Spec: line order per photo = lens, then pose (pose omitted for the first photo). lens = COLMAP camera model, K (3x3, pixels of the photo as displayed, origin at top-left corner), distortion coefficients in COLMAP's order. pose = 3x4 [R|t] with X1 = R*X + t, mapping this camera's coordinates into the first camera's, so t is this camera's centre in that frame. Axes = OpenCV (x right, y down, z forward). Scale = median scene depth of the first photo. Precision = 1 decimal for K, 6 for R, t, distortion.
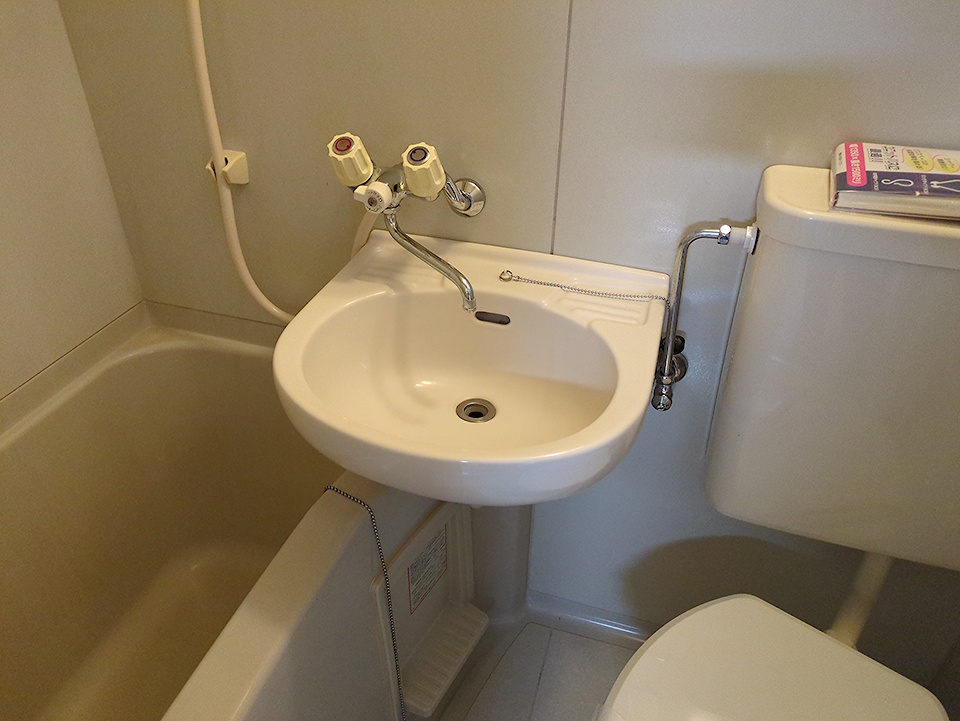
lens RADIAL K [[722.3, 0, 475.7], [0, 722.3, 352.7], [0, 0, 1]] dist [0.050169, -0.039362]
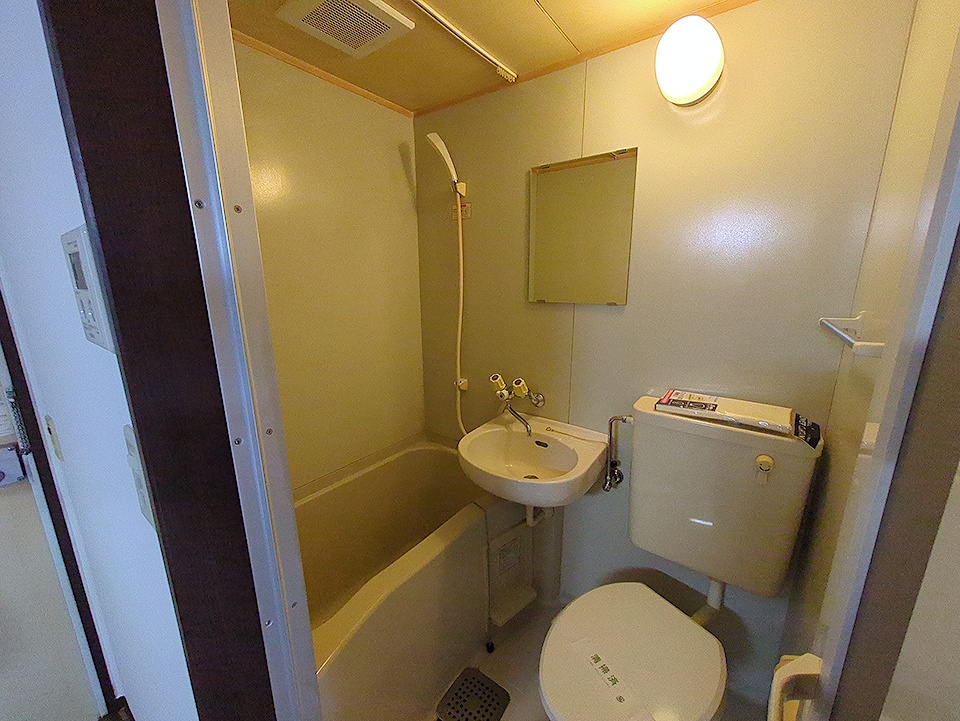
lens RADIAL K [[378.5, 0, 485.0], [0, 378.5, 362.1], [0, 0, 1]] dist [-0.000245, -0.000072]
pose [[0.951659, 0.061963, -0.300842, 0.227536], [-0.165146, 0.929046, -0.331058, 0.167333], [0.258983, 0.364737, 0.894368, -0.405552]]
